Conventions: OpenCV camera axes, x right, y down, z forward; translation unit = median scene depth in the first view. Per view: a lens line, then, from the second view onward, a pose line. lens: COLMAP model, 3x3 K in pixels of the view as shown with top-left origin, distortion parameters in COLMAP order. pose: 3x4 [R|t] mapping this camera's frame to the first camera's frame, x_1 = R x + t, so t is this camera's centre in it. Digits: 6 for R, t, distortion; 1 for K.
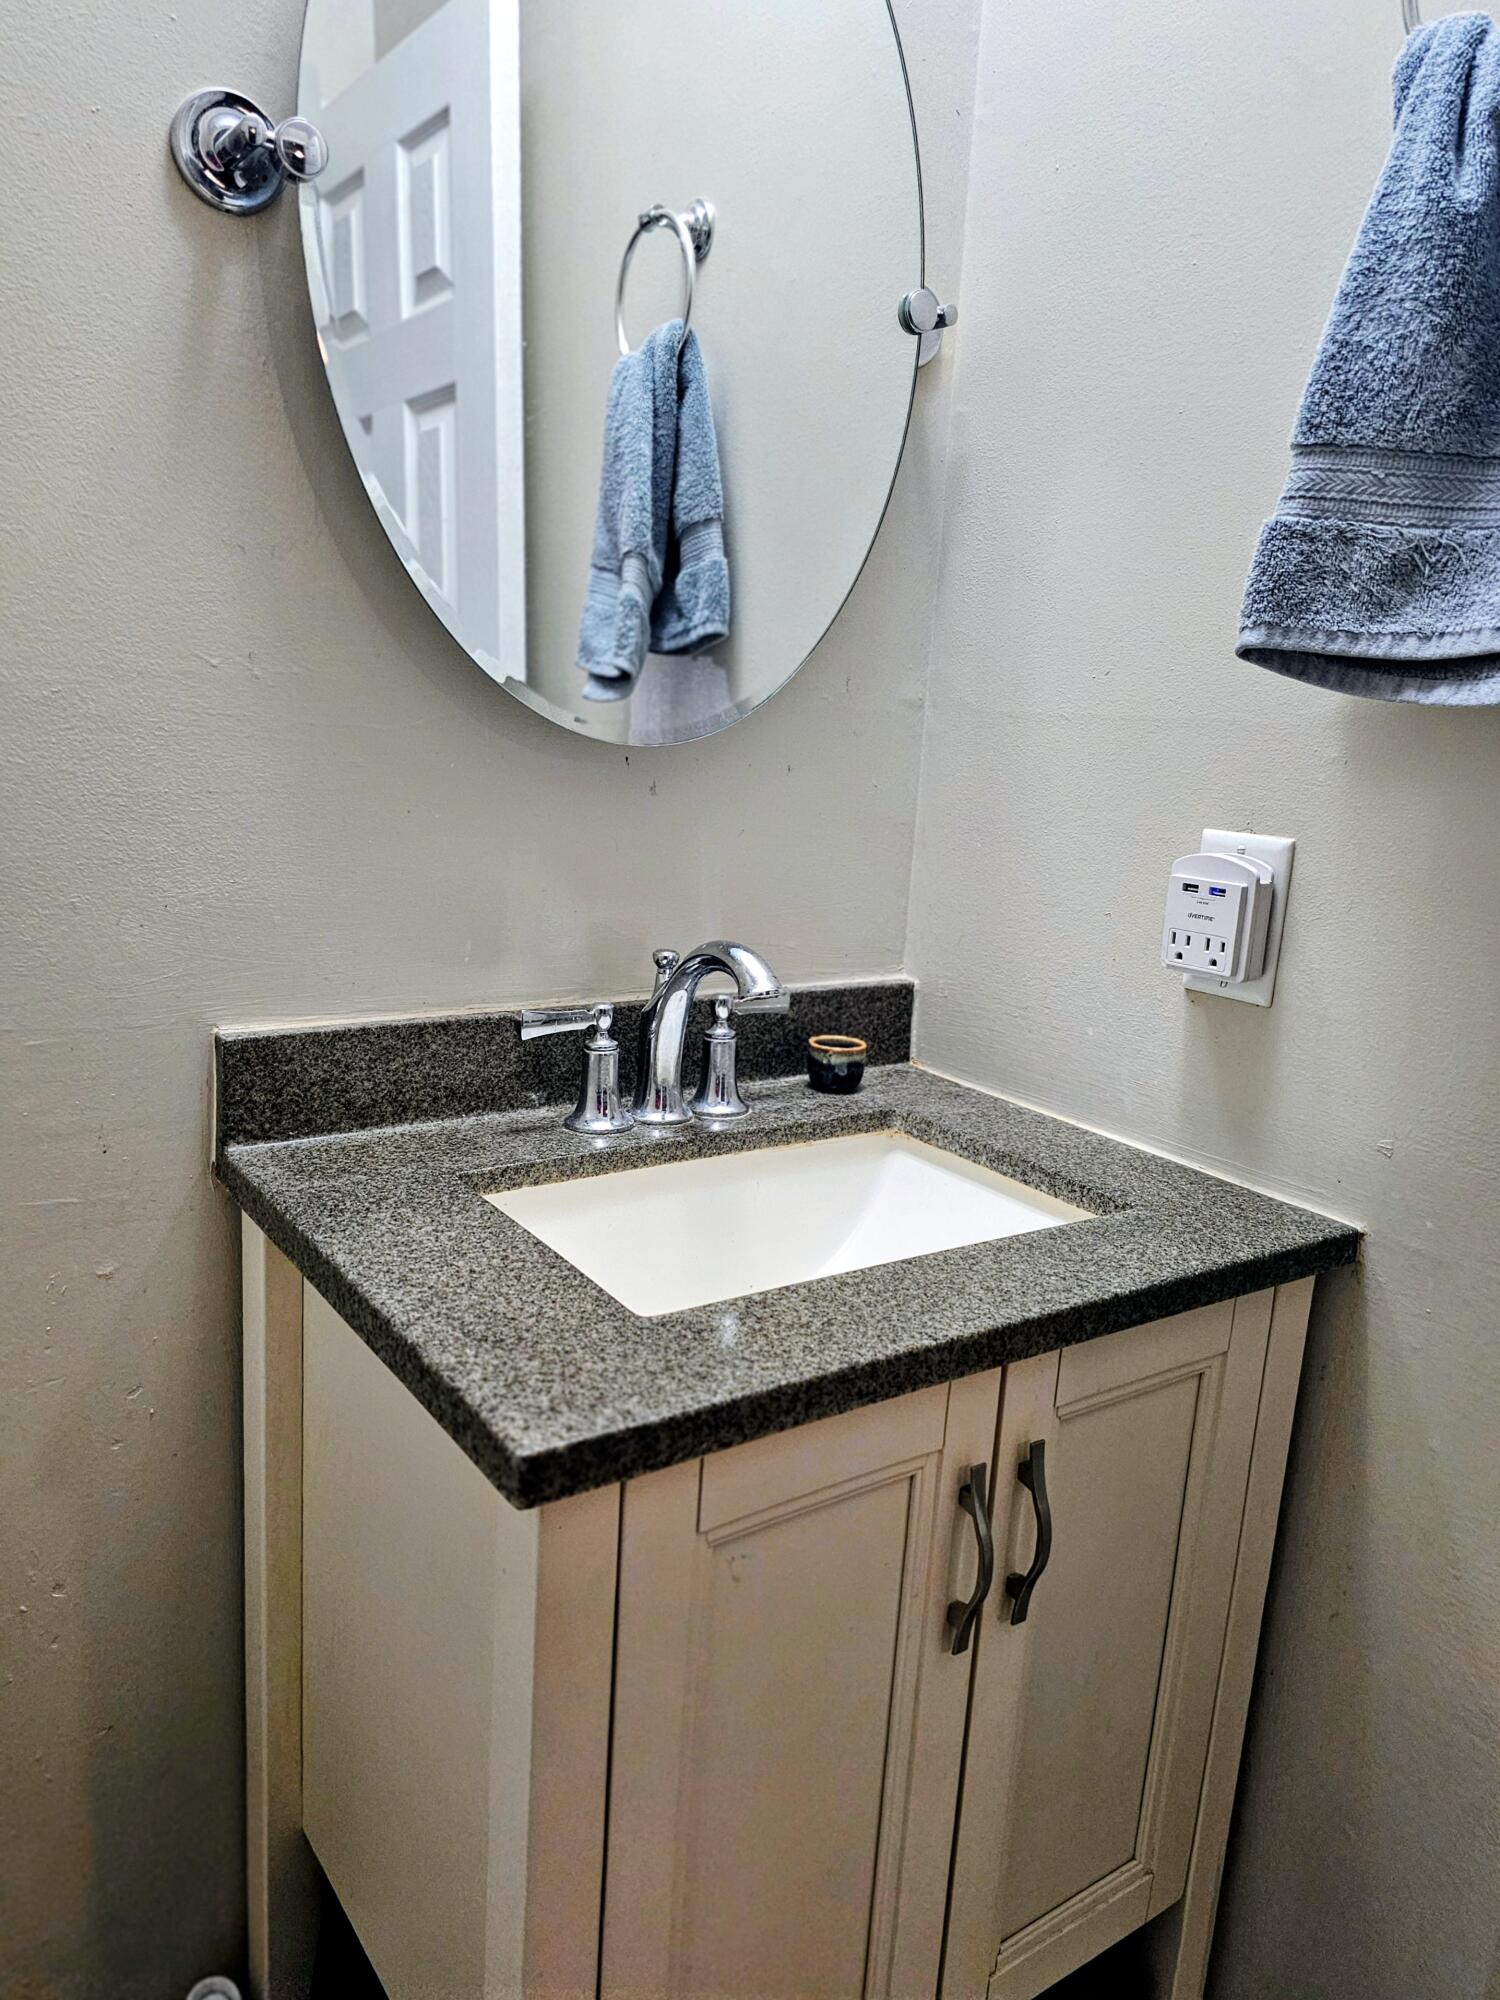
lens RADIAL K [[1400.4, 0, 750.0], [0, 1400.4, 1000.0], [0, 0, 1]] dist [0.003798, 0.001193]
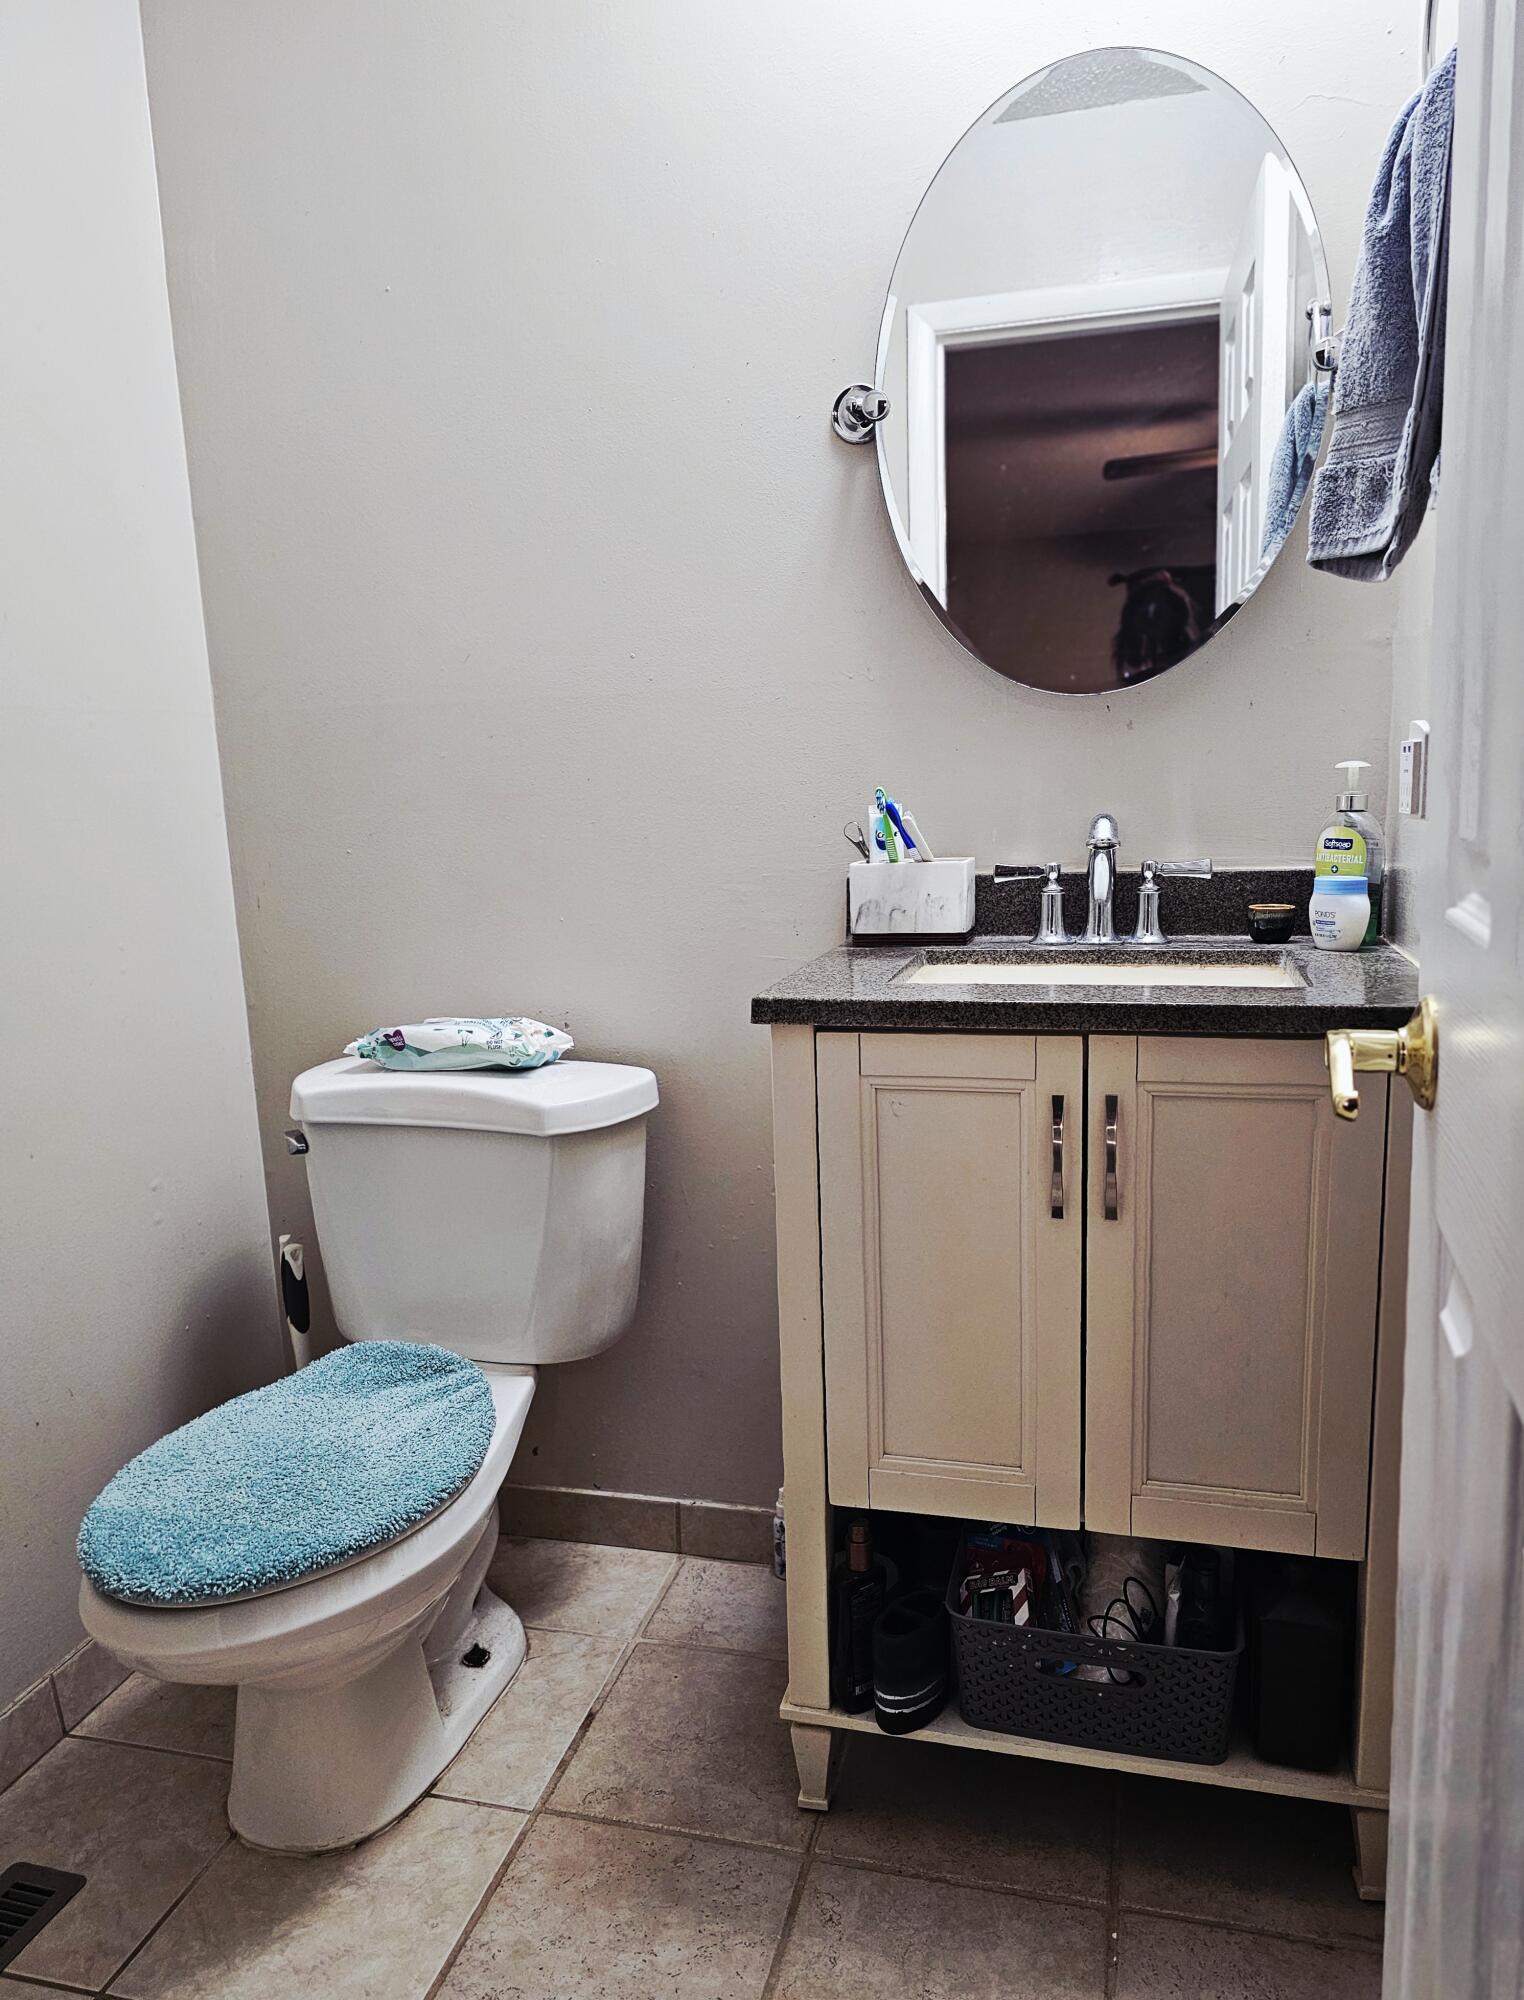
lens RADIAL K [[1453.8, 0, 762.0], [0, 1453.8, 1000.0], [0, 0, 1]] dist [-0.001897, -0.000595]
pose [[0.637393, 0.033347, -0.769817, 1.097496], [-0.082149, 0.996310, -0.024860, 0.258988], [0.766147, 0.079085, 0.637781, -0.310445]]
